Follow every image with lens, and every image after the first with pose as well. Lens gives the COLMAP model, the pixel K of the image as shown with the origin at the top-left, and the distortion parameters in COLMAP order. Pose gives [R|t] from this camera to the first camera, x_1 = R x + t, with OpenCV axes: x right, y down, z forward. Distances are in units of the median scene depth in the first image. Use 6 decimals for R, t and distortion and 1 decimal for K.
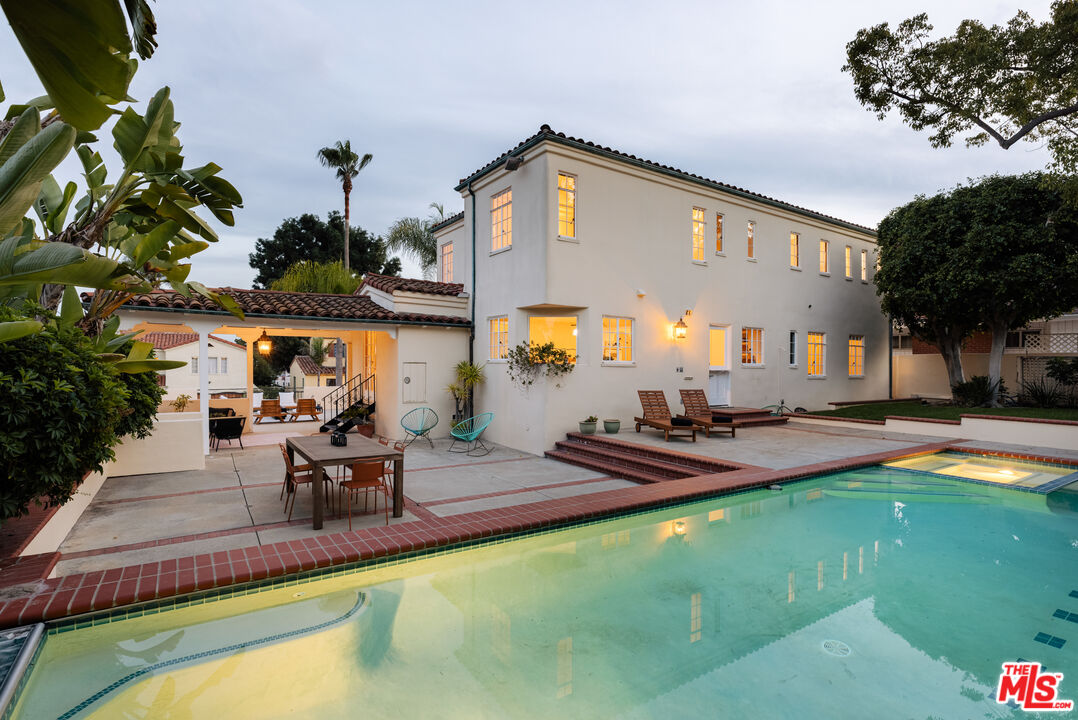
lens RADIAL K [[524.7, 0, 533.7], [0, 524.7, 360.3], [0, 0, 1]] dist [0.025685, -0.000917]
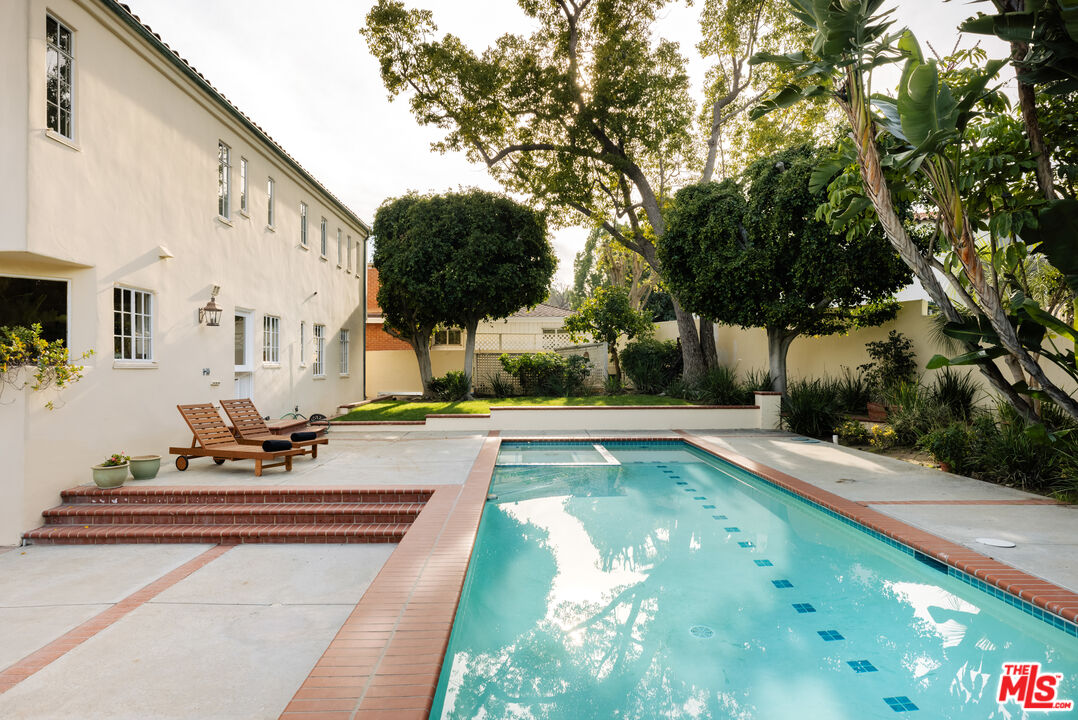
lens RADIAL K [[649.0, 0, 532.2], [0, 649.0, 354.8], [0, 0, 1]] dist [0.021535, -0.001096]
pose [[0.553258, 0.000562, 0.833010, -0.191461], [0.006229, 0.999969, -0.004812, 0.003146], [-0.832987, 0.007851, 0.553237, 0.179525]]
